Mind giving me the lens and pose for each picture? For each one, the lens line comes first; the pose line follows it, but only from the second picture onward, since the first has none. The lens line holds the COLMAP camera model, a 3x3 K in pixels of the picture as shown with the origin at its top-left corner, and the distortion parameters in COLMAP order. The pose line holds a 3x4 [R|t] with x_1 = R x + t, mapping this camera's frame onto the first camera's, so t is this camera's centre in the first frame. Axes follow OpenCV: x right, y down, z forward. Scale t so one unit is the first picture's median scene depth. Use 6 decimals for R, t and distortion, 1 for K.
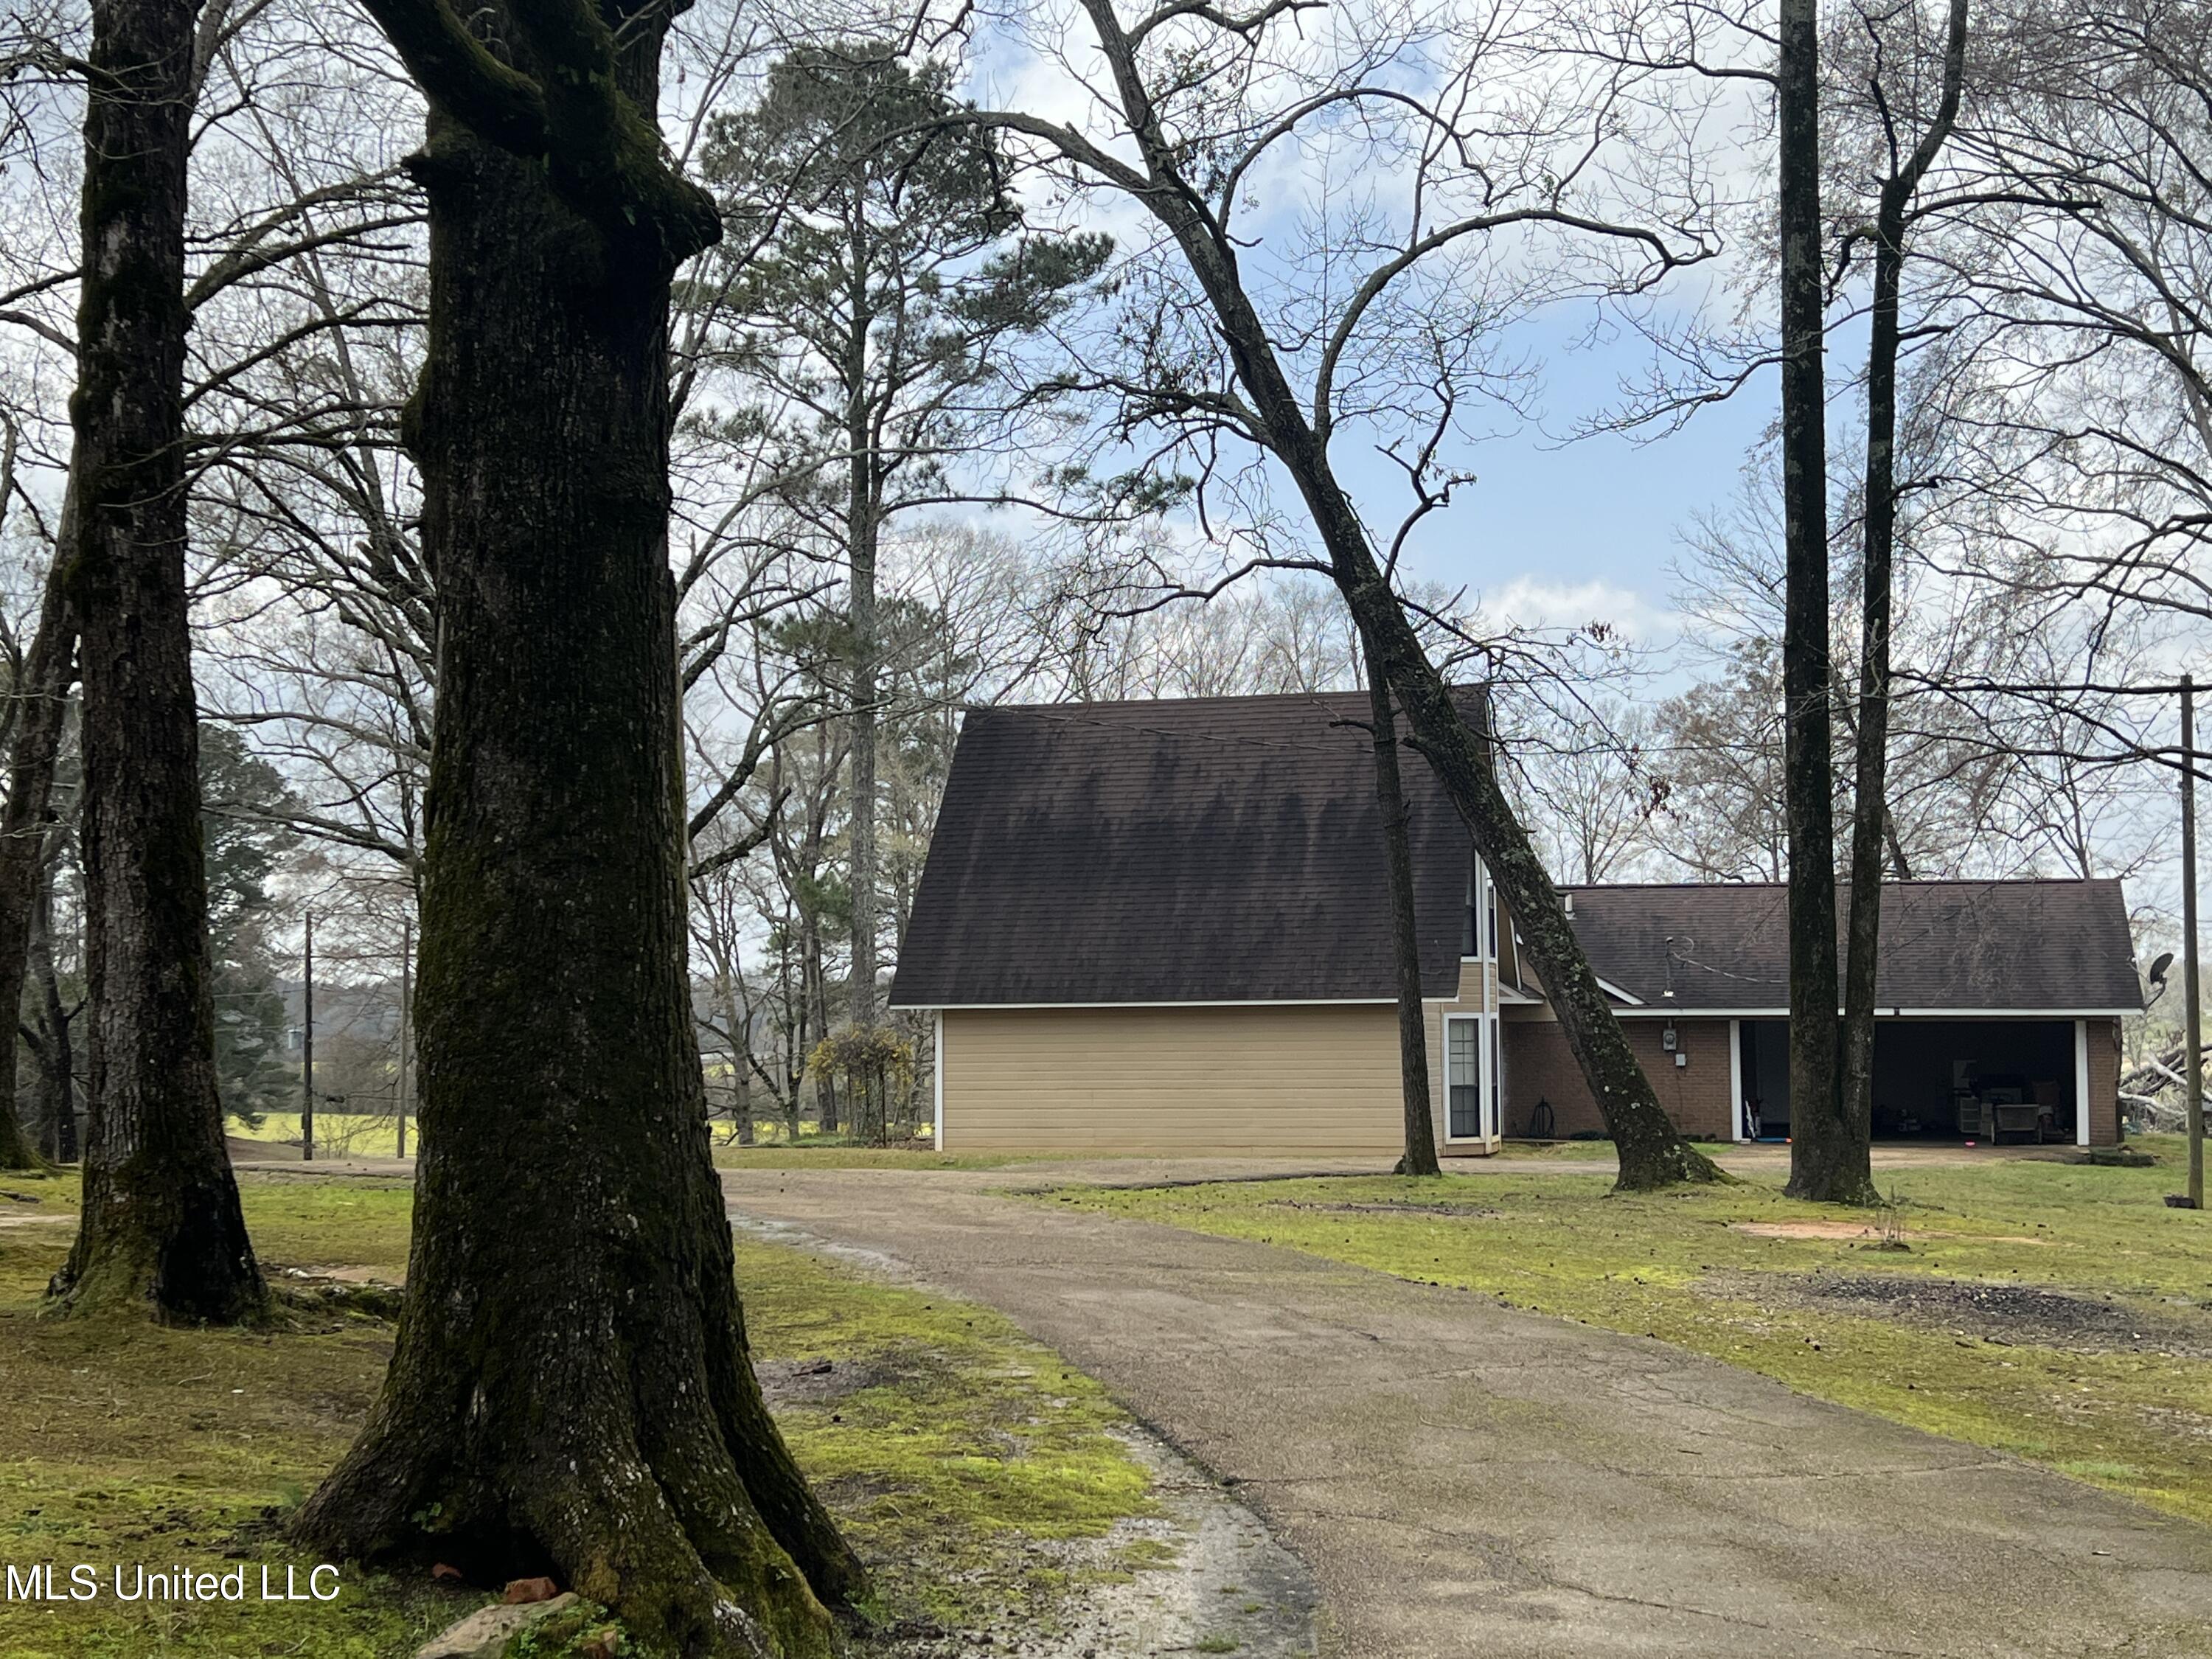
lens RADIAL K [[2908.9, 0, 1106.0], [0, 2908.9, 829.5], [0, 0, 1]] dist [0.091040, 0.002682]
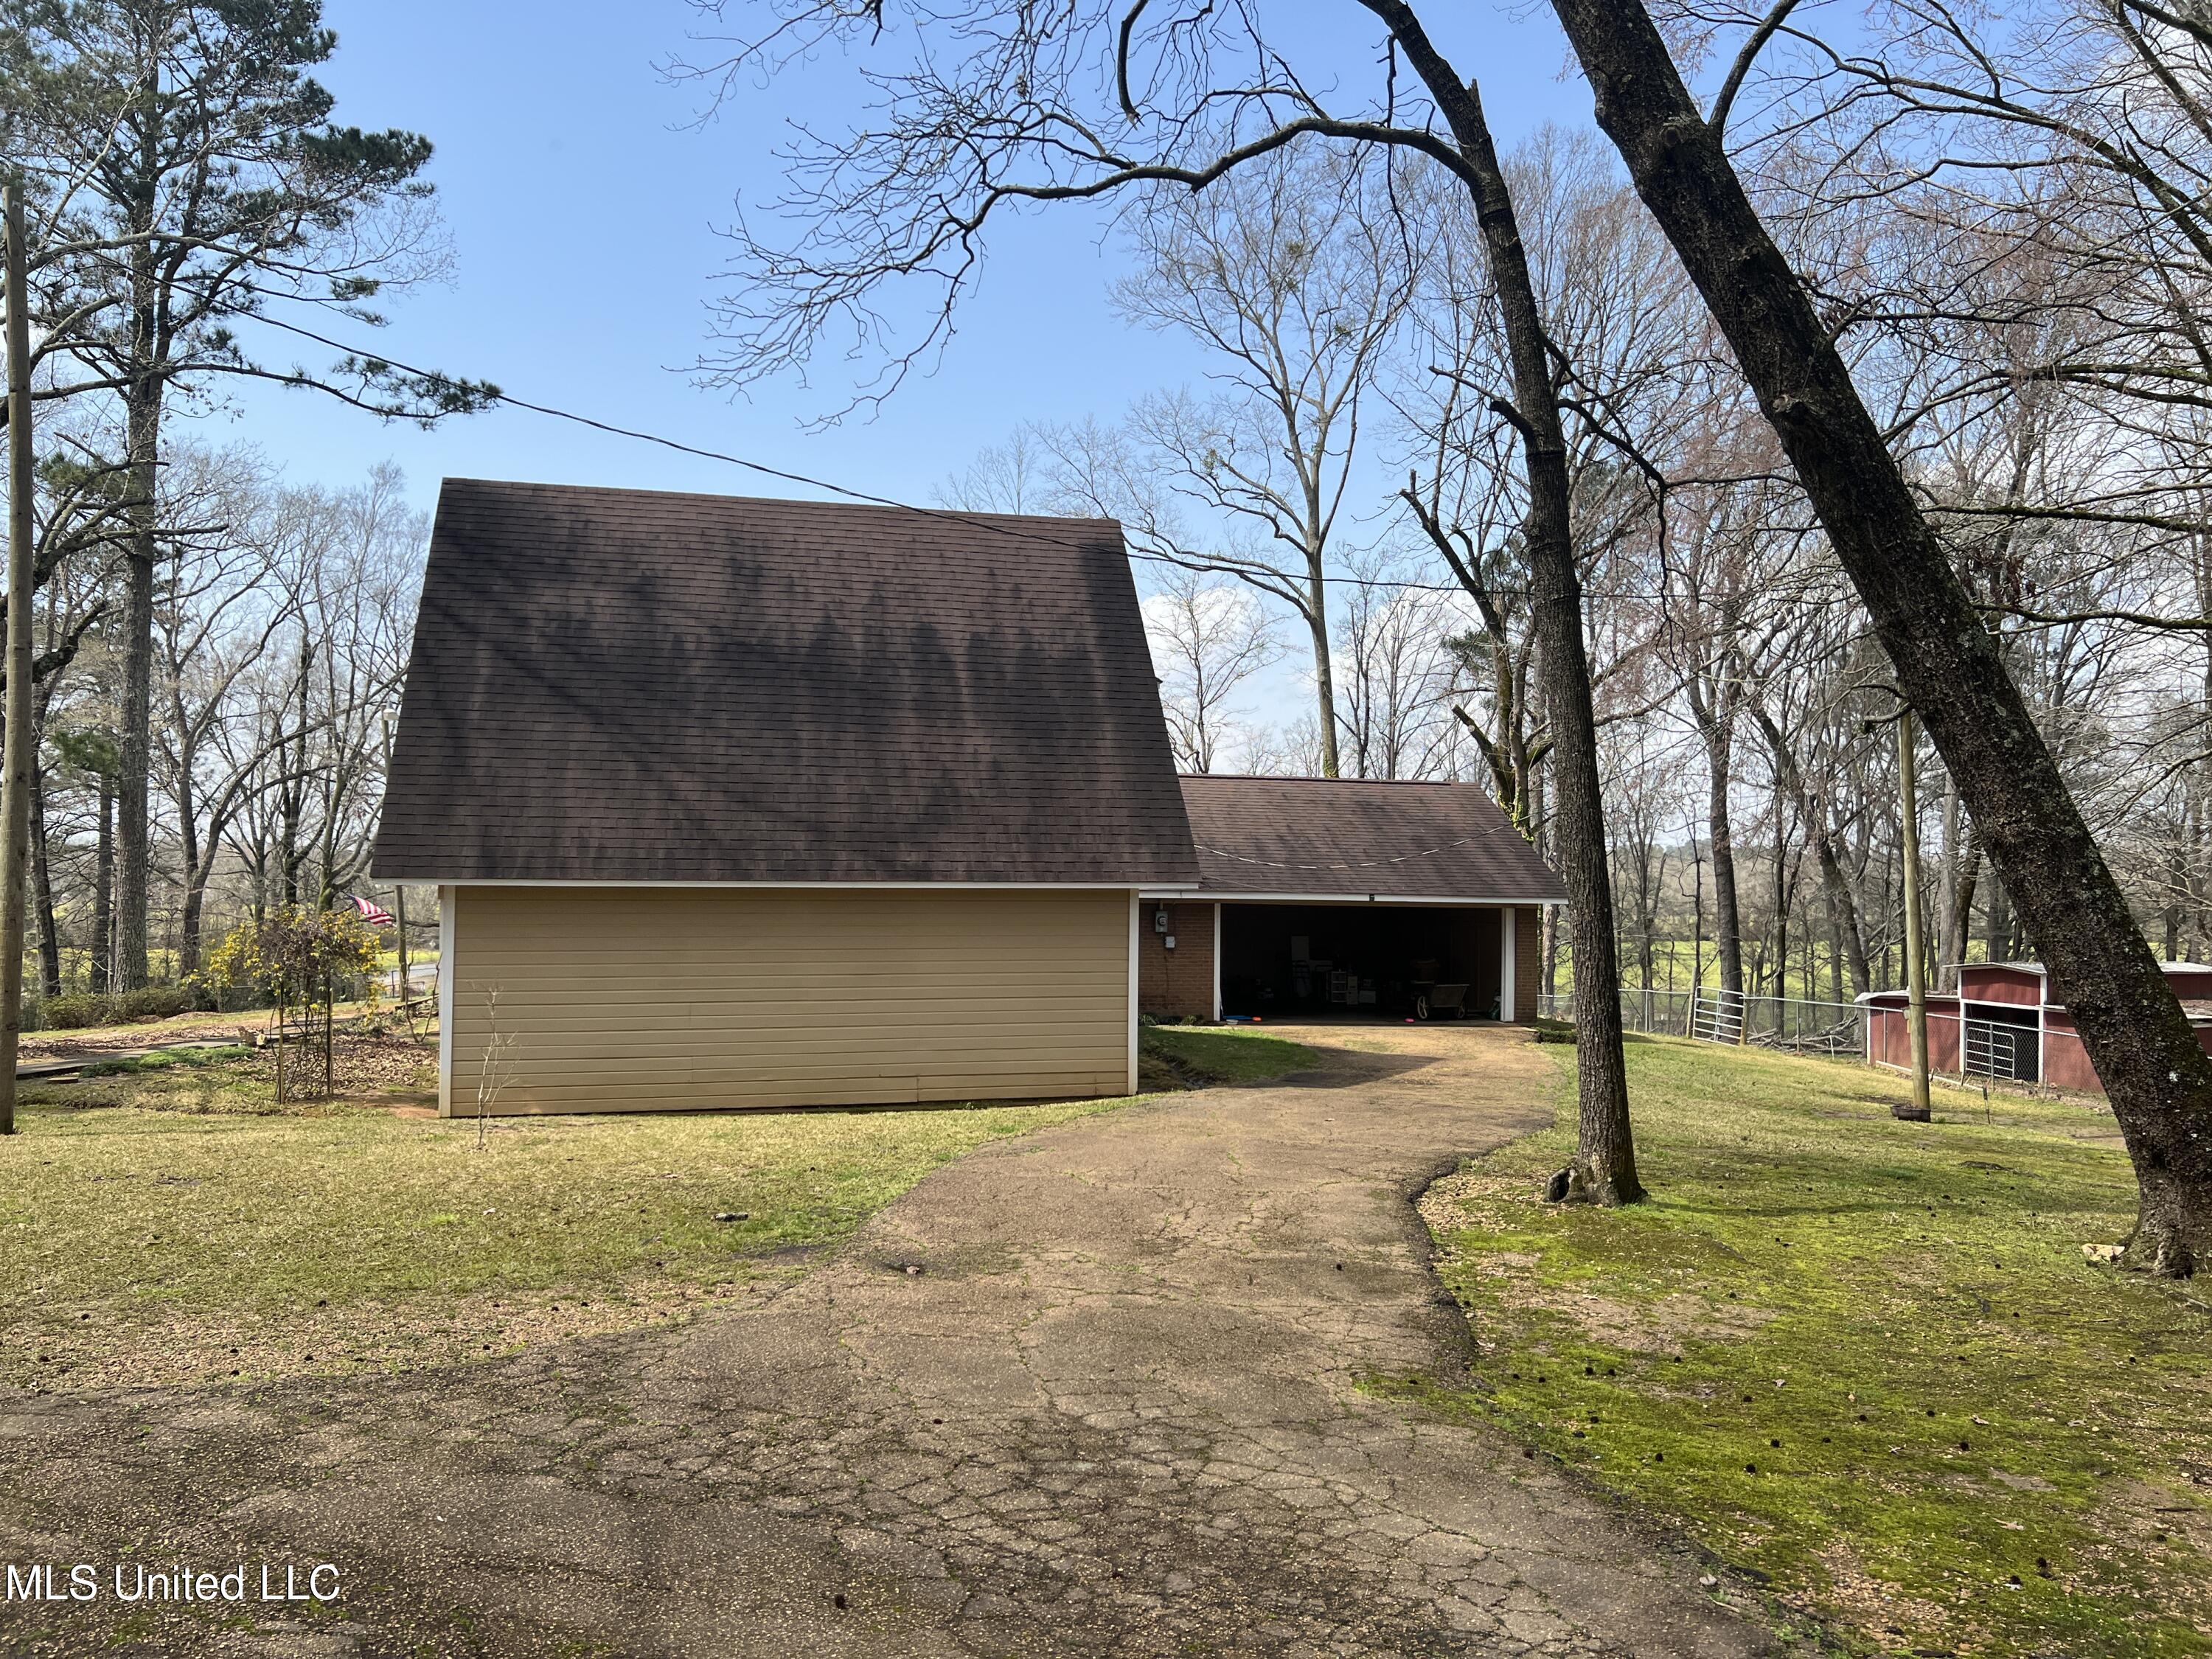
lens RADIAL K [[1605.9, 0, 1108.7], [0, 1605.9, 866.6], [0, 0, 1]] dist [0.002629, -0.002310]
pose [[0.870614, 0.023974, 0.491382, -0.064174], [-0.054375, 0.997382, 0.047680, 0.018521], [-0.488952, -0.068230, 0.869638, 0.356090]]
